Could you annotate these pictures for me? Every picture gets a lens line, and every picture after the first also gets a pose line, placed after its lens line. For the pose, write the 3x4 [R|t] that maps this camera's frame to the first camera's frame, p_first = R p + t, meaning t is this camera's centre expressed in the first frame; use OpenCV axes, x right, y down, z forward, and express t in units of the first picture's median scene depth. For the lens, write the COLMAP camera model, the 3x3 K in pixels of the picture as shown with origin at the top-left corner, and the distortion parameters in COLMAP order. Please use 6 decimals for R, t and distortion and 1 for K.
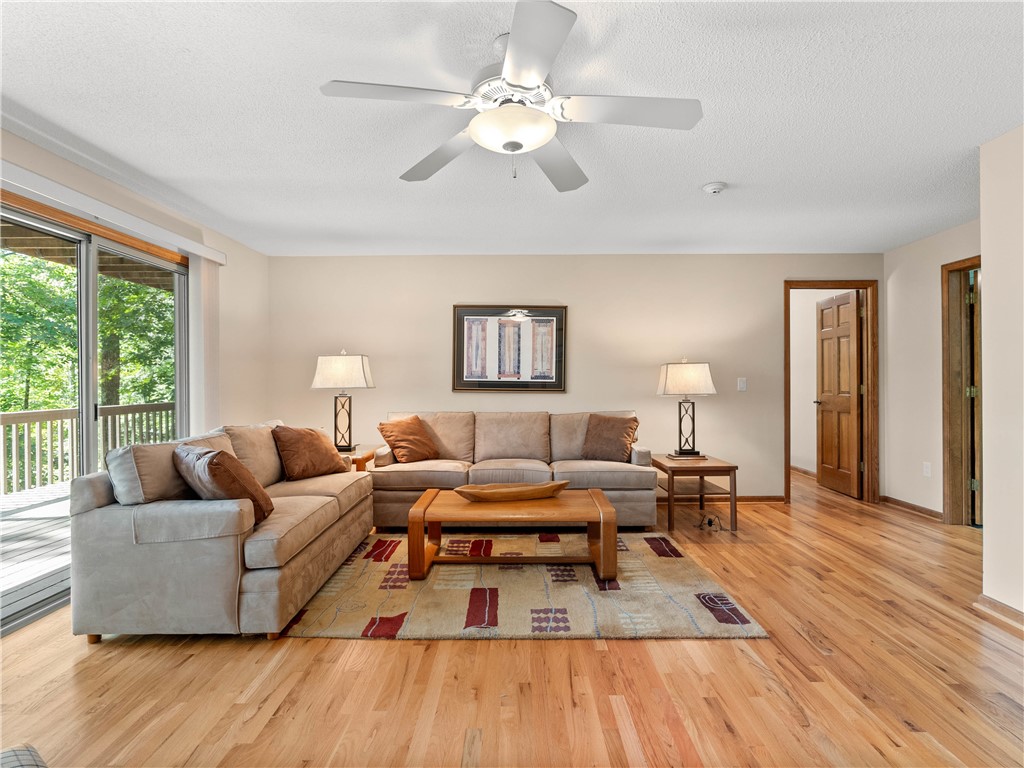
lens RADIAL K [[517.0, 0, 512.0], [0, 517.0, 384.0], [0, 0, 1]] dist [-0.001769, -0.000913]
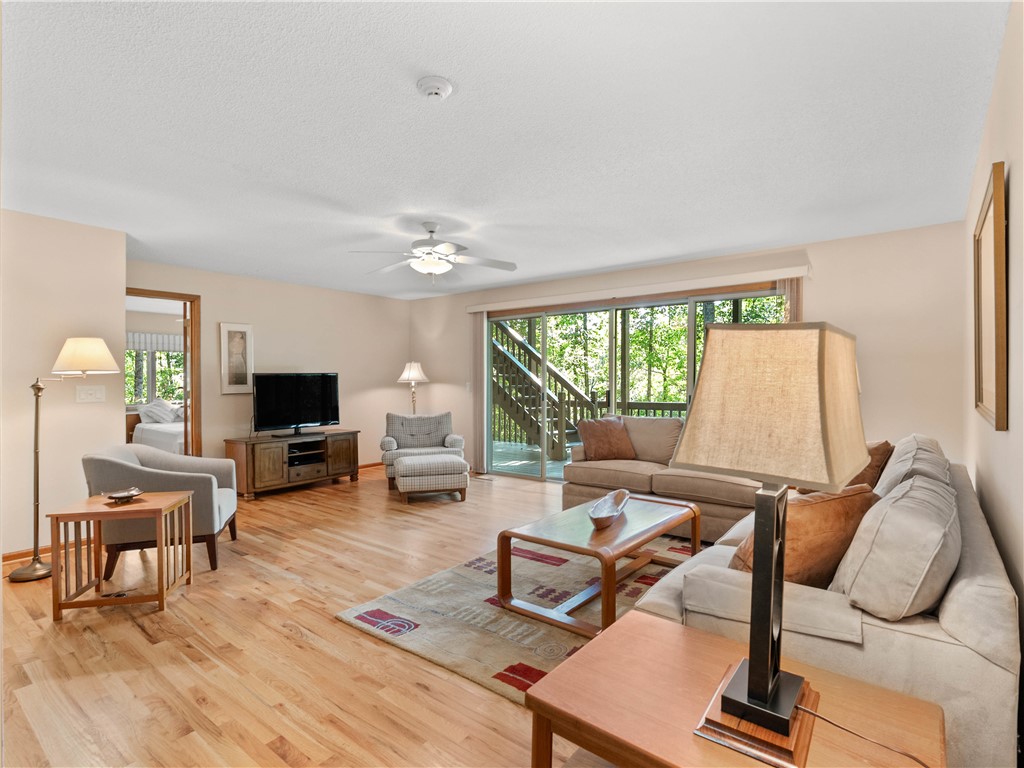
lens RADIAL K [[517.0, 0, 512.0], [0, 517.0, 384.0], [0, 0, 1]] dist [-0.001769, -0.000913]
pose [[-0.619491, 0.011111, -0.784925, 1.070879], [-0.003794, 0.999846, 0.017147, -0.029803], [0.784995, 0.013600, -0.619353, 1.878119]]
